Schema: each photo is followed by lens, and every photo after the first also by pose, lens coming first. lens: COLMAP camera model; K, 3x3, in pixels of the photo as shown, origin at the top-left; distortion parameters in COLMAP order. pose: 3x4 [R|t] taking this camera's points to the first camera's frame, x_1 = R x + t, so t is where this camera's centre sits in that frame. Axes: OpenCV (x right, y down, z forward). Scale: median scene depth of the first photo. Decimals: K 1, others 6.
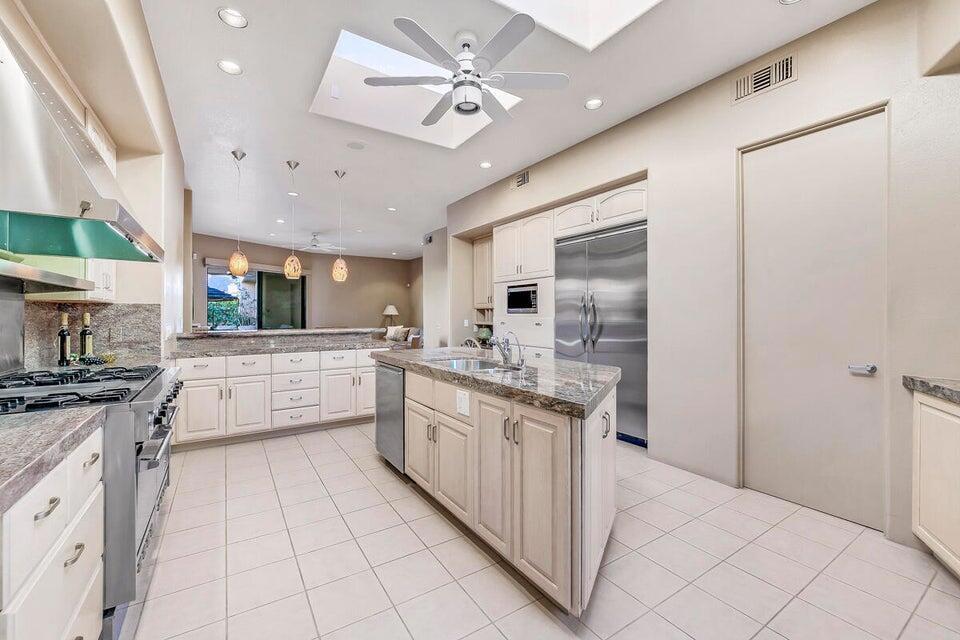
lens RADIAL K [[388.1, 0, 473.4], [0, 388.1, 307.2], [0, 0, 1]] dist [0.000179, -0.000040]
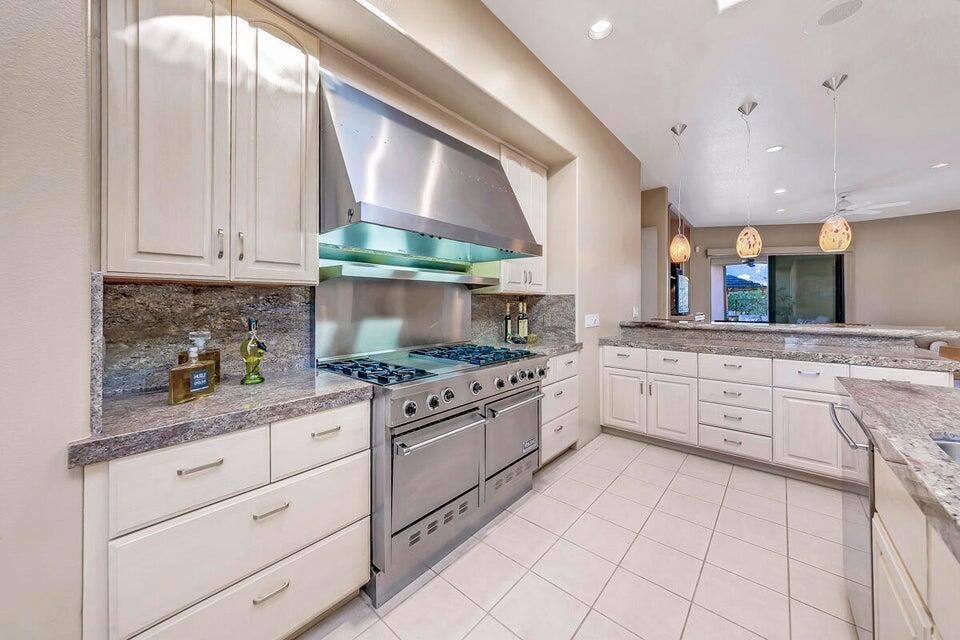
lens RADIAL K [[346.3, 0, 474.4], [0, 346.3, 301.5], [0, 0, 1]] dist [-0.001053, -0.000134]
pose [[0.268681, -0.005988, -0.963211, 0.051548], [0.016423, 0.999864, -0.001635, 0.006570], [0.963089, -0.015380, 0.268743, 0.354371]]
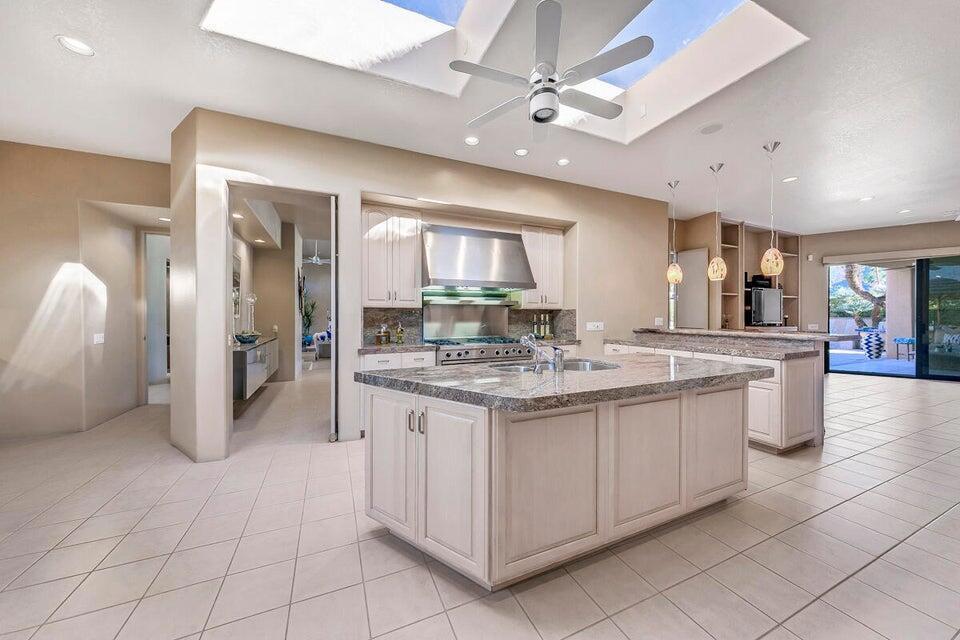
lens RADIAL K [[338.2, 0, 475.6], [0, 338.2, 315.8], [0, 0, 1]] dist [-0.000262, 0.000009]
pose [[-0.152197, 0.001721, -0.988349, 0.595429], [0.016664, 0.999861, -0.000825, 0.011318], [0.988210, -0.016595, -0.152204, 0.604185]]
